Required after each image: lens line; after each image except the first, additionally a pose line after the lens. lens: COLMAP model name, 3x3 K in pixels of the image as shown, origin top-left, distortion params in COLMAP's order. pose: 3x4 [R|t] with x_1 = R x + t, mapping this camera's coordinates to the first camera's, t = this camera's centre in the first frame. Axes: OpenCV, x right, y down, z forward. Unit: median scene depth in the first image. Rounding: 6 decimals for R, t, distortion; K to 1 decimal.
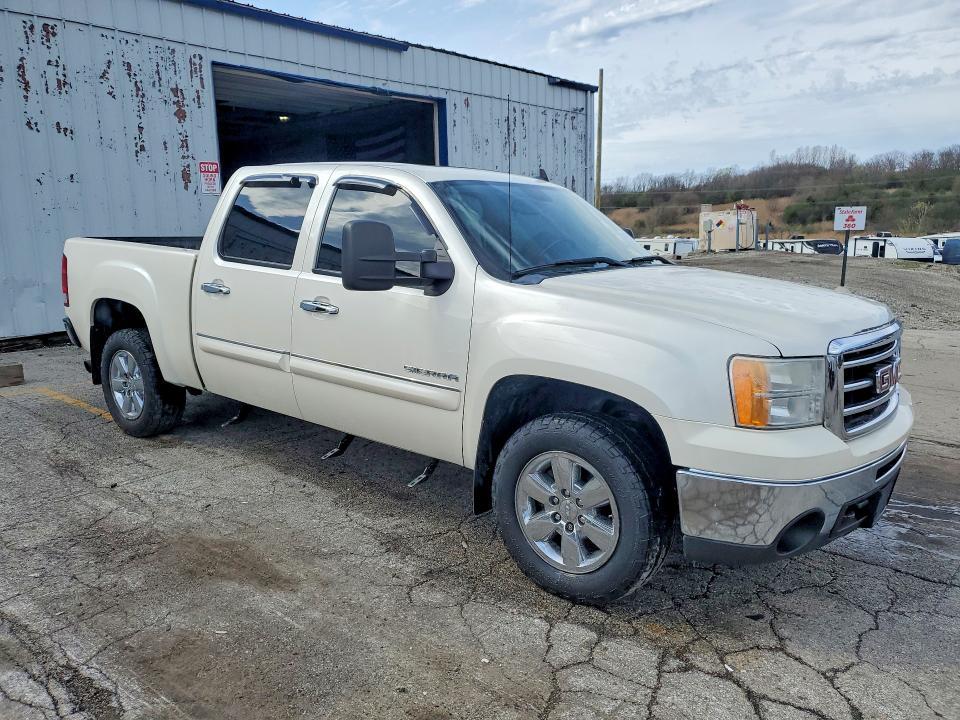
lens RADIAL K [[759.9, 0, 480.0], [0, 759.9, 360.0], [0, 0, 1]] dist [0.033833, 0.001736]
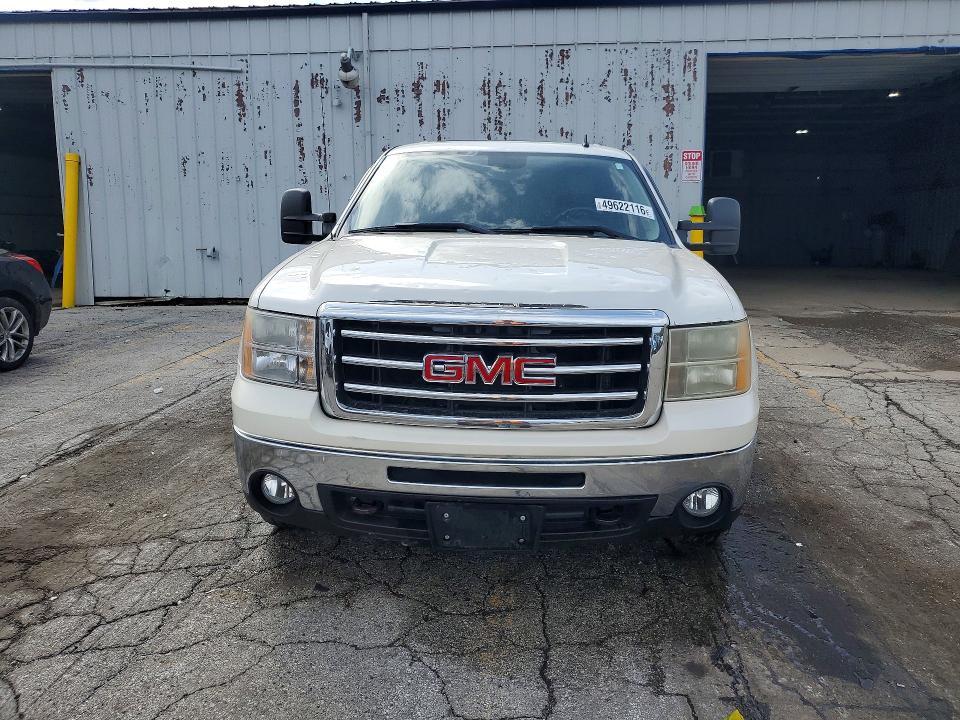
lens RADIAL K [[742.8, 0, 480.0], [0, 742.8, 360.0], [0, 0, 1]] dist [0.018508, 0.000545]
pose [[0.585264, 0.159289, -0.795043, 0.380451], [-0.150997, 0.984773, 0.086147, -0.019378], [0.796659, 0.069630, 0.600404, 0.184911]]
